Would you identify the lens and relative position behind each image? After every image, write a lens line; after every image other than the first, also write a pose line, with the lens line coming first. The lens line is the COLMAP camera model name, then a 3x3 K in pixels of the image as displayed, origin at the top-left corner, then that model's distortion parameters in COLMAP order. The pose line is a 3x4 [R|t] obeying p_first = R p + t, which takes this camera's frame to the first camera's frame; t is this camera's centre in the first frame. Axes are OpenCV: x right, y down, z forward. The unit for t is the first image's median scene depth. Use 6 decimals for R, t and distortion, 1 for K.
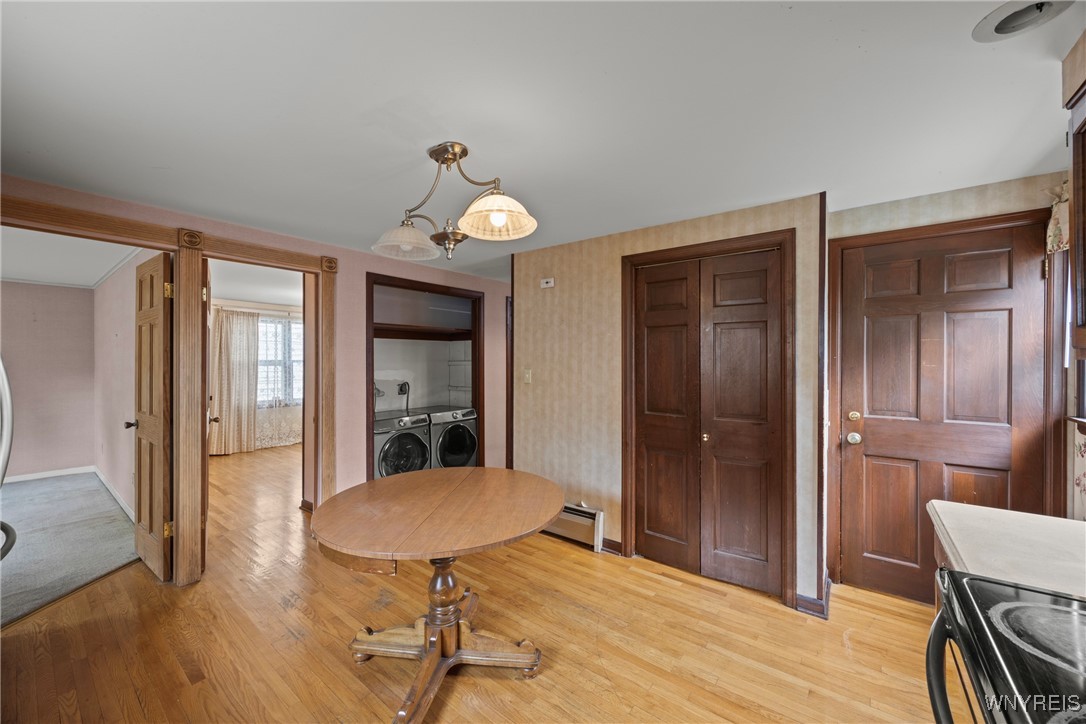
lens RADIAL K [[411.9, 0, 546.5], [0, 411.9, 361.1], [0, 0, 1]] dist [0.000060, 0.000078]
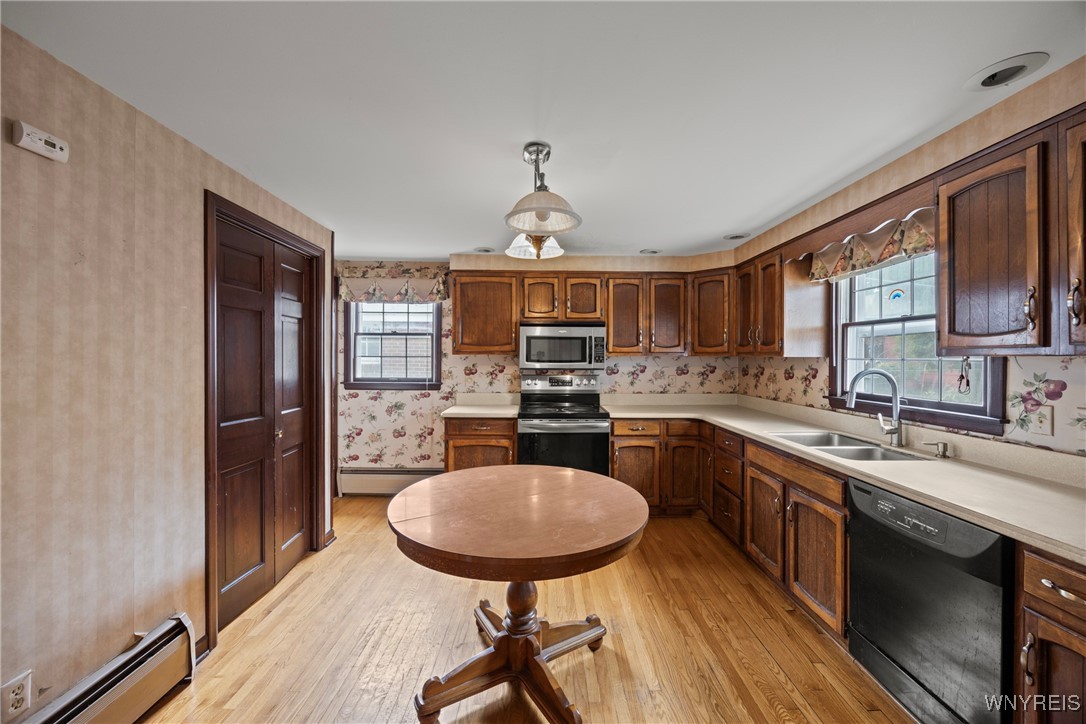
lens RADIAL K [[417.9, 0, 551.9], [0, 417.9, 358.8], [0, 0, 1]] dist [-0.005973, 0.000068]
pose [[-0.625985, -0.004526, 0.779822, -0.635418], [-0.002131, 0.999989, 0.004094, 0.006054], [-0.779832, 0.000901, -0.625988, 0.946253]]
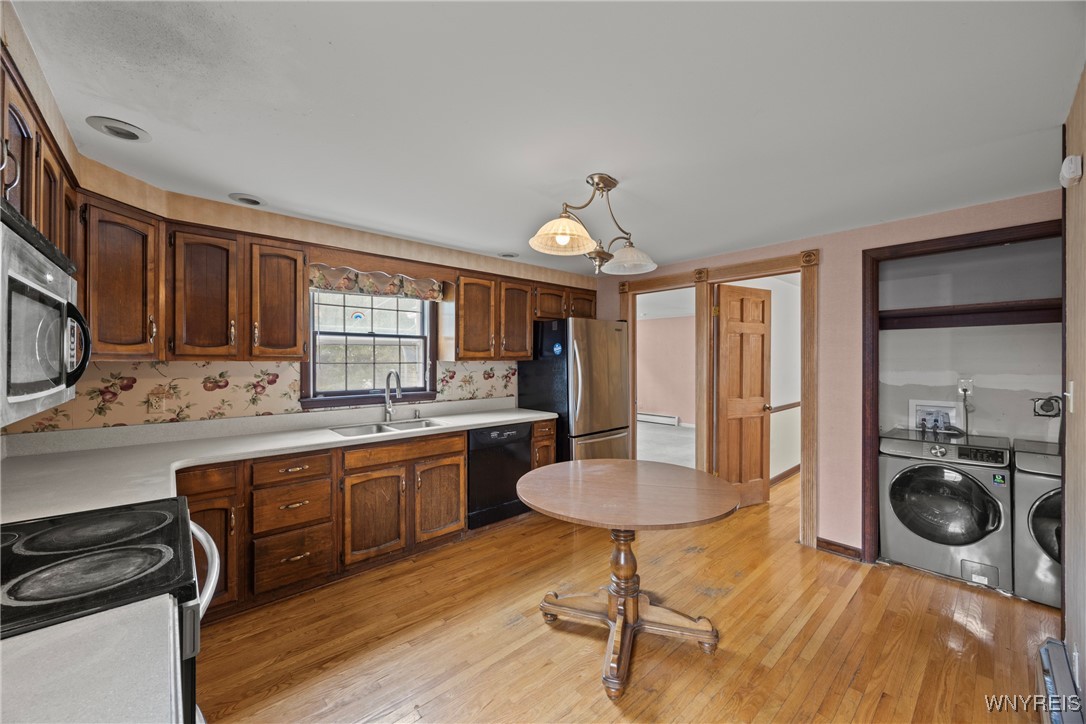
lens RADIAL K [[417.9, 0, 551.9], [0, 417.9, 358.8], [0, 0, 1]] dist [-0.005973, 0.000068]
pose [[-0.177638, 0.000014, -0.984096, 0.556201], [-0.001854, 0.999998, 0.000349, -0.002590], [0.984094, 0.001886, -0.177638, 0.622905]]
